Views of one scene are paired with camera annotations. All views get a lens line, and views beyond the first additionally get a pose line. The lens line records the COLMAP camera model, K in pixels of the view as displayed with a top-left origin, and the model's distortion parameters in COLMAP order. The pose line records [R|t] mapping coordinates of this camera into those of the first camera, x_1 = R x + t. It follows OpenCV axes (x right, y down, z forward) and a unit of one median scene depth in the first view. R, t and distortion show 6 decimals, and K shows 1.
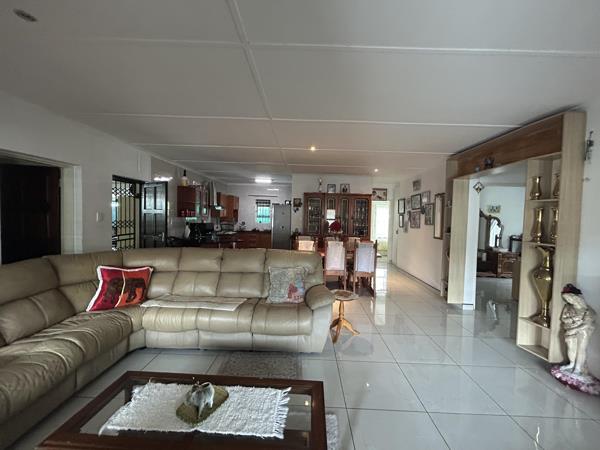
lens RADIAL K [[241.2, 0, 301.3], [0, 241.2, 224.8], [0, 0, 1]] dist [0.001999, -0.000011]
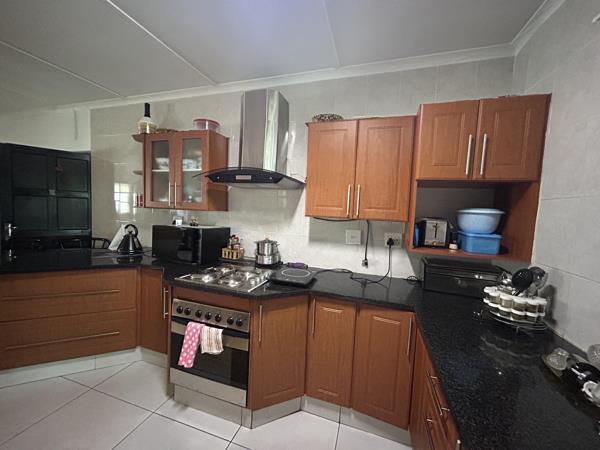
lens RADIAL K [[241.2, 0, 299.4], [0, 241.2, 225.9], [0, 0, 1]] dist [0.001999, -0.000011]
pose [[-0.290268, 0.025478, -0.956606, -0.200291], [-0.088805, 0.994615, 0.053437, -0.075136], [0.952816, 0.100463, -0.286442, 2.259921]]
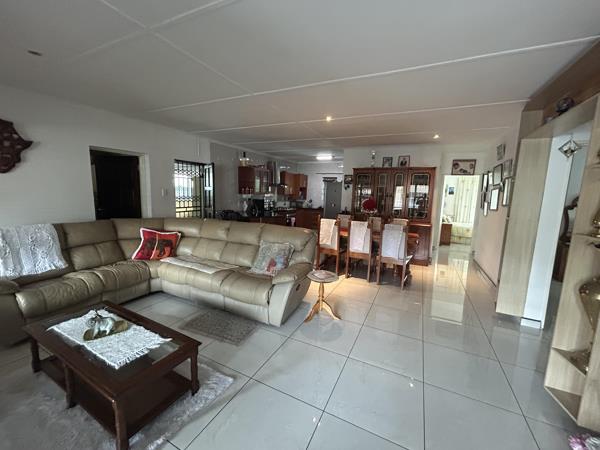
lens RADIAL K [[241.2, 0, 301.8], [0, 241.2, 224.4], [0, 0, 1]] dist [0.001999, -0.000011]
pose [[0.906453, 0.058483, -0.418238, 0.401885], [-0.022799, 0.995697, 0.089816, 0.004848], [0.421691, -0.071879, 0.903886, 0.107566]]
